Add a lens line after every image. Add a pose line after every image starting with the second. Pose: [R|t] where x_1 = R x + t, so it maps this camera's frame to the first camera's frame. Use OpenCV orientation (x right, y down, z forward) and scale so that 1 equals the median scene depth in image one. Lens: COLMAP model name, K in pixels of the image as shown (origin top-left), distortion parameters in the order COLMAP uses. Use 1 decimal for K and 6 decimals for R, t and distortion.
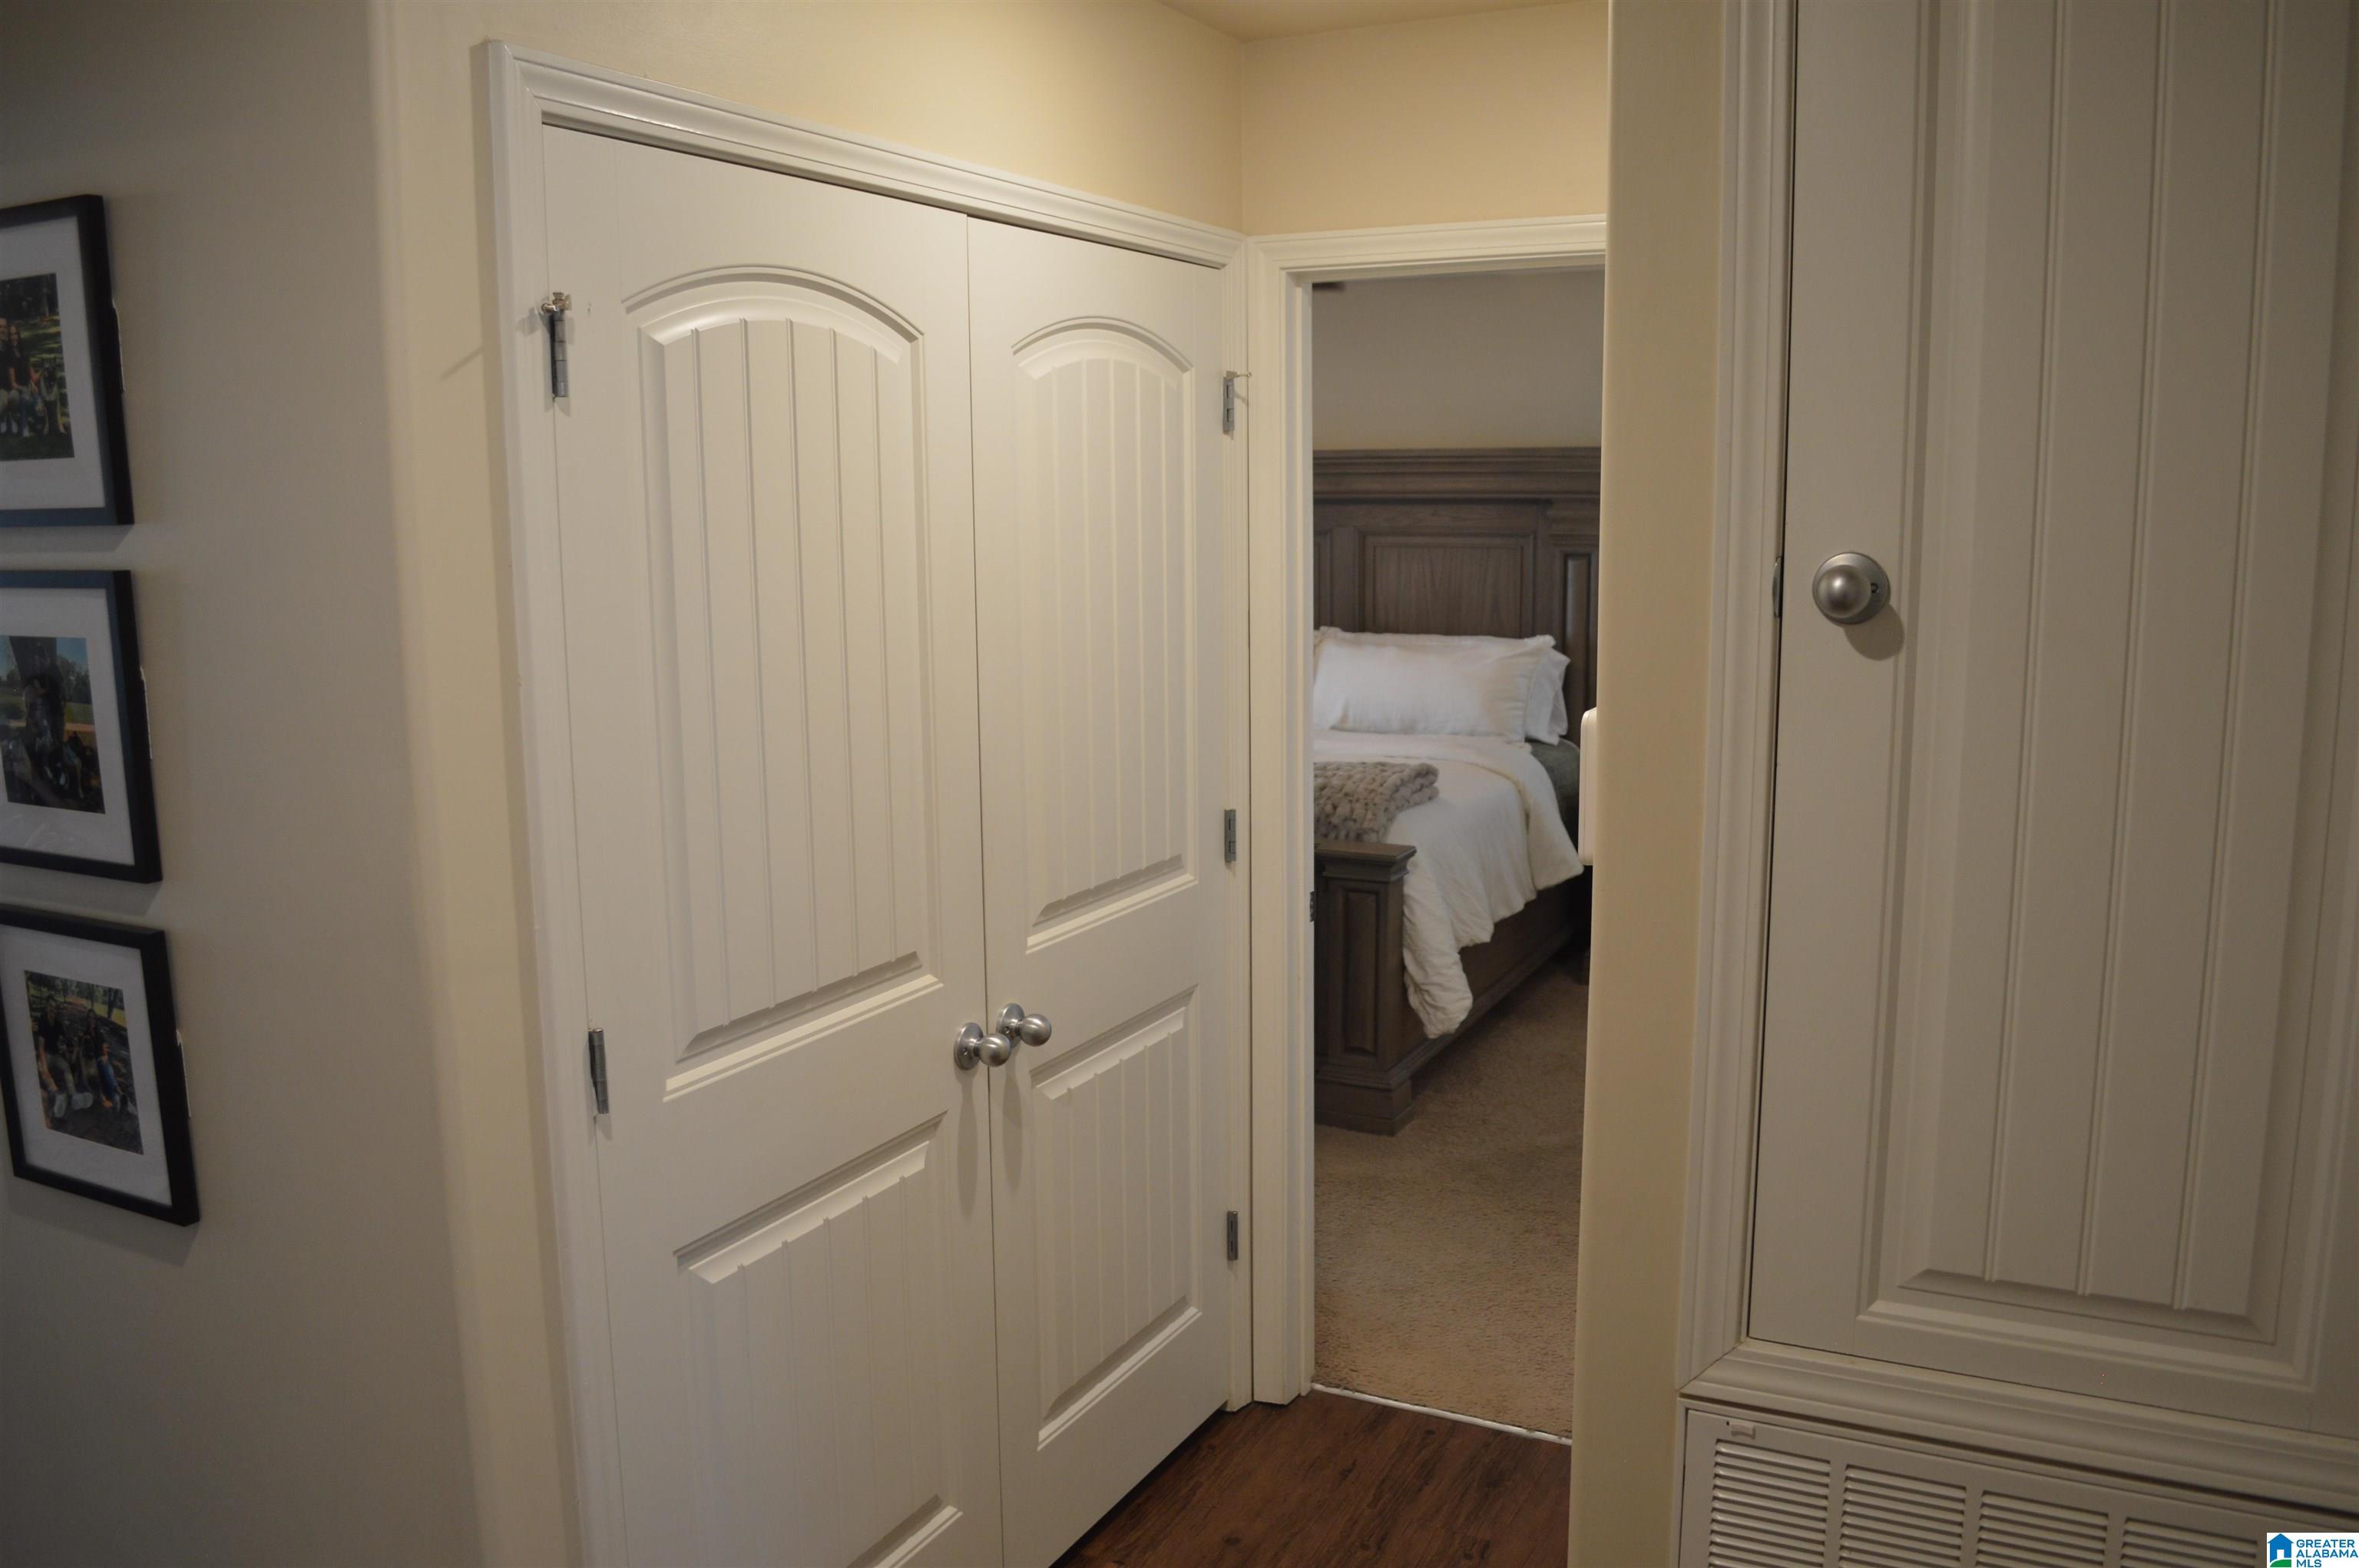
lens RADIAL K [[1877.8, 0, 1179.5], [0, 1877.8, 784.0], [0, 0, 1]] dist [-0.082929, 0.008268]
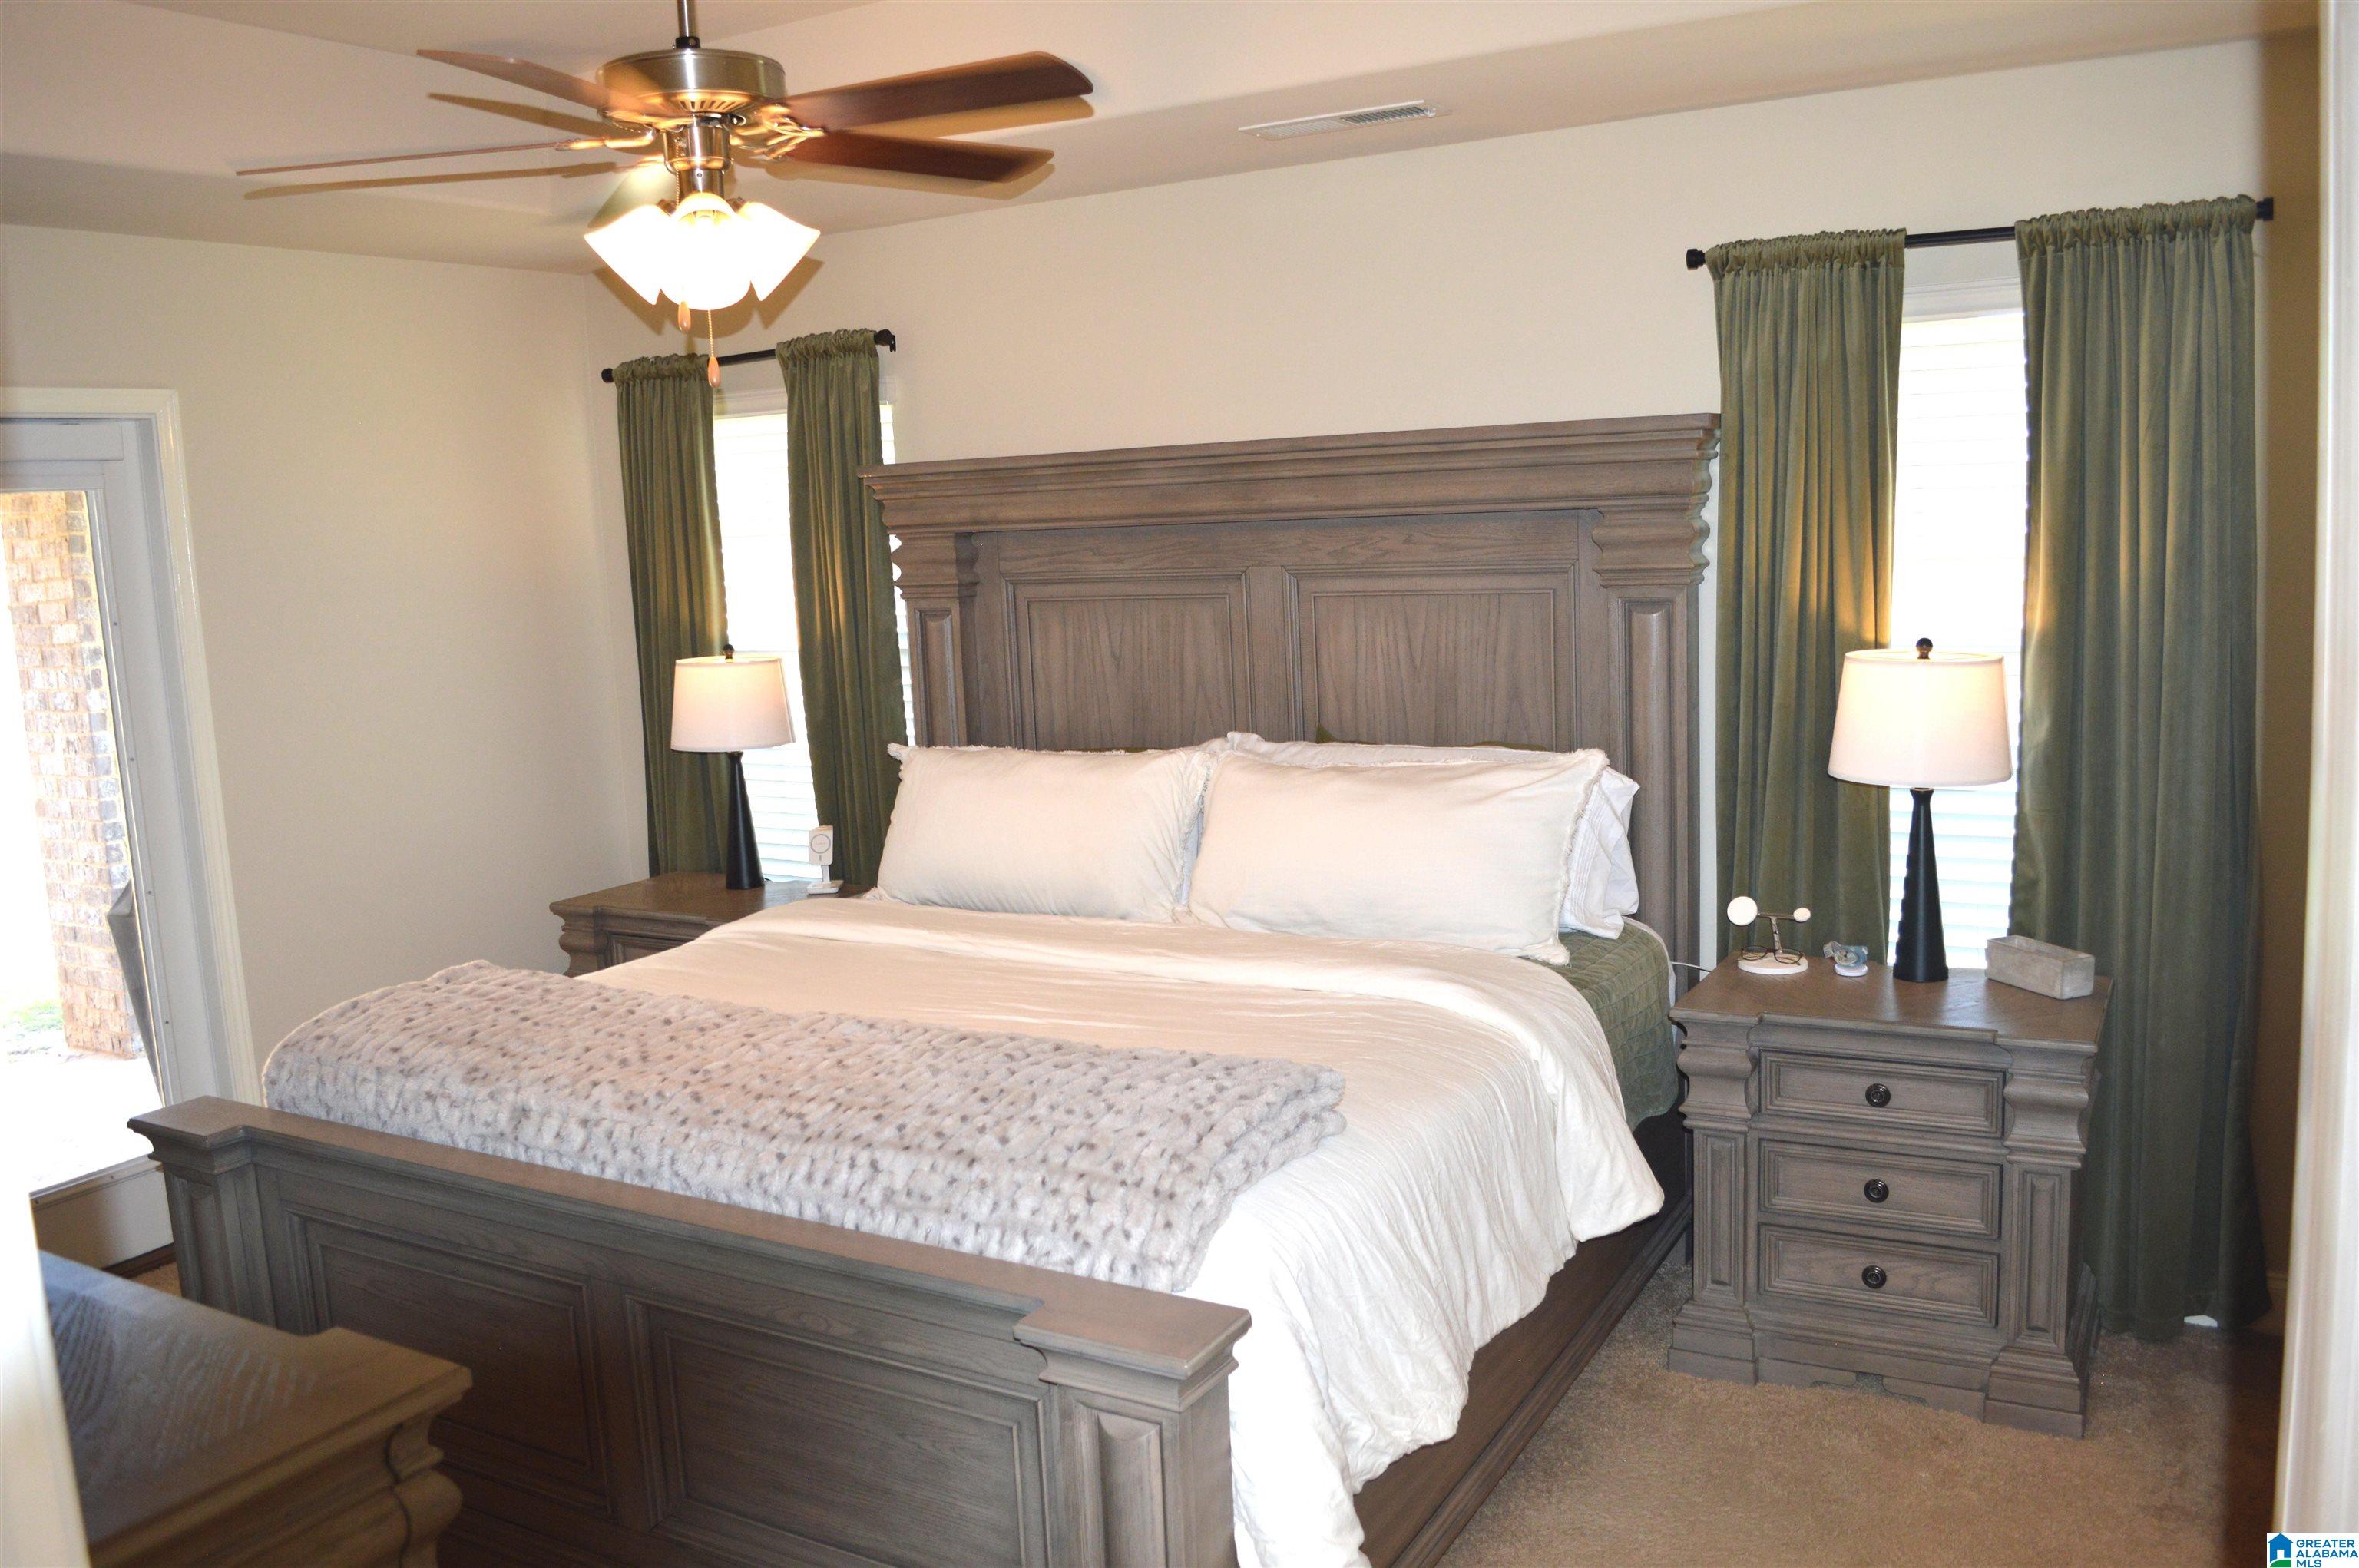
lens RADIAL K [[1862.3, 0, 1179.5], [0, 1862.3, 784.0], [0, 0, 1]] dist [0.047175, 0.000220]
pose [[0.997446, -0.027774, -0.065811, 0.103690], [0.026928, 0.999543, -0.013717, -0.061916], [0.066162, 0.011910, 0.997738, 0.409903]]
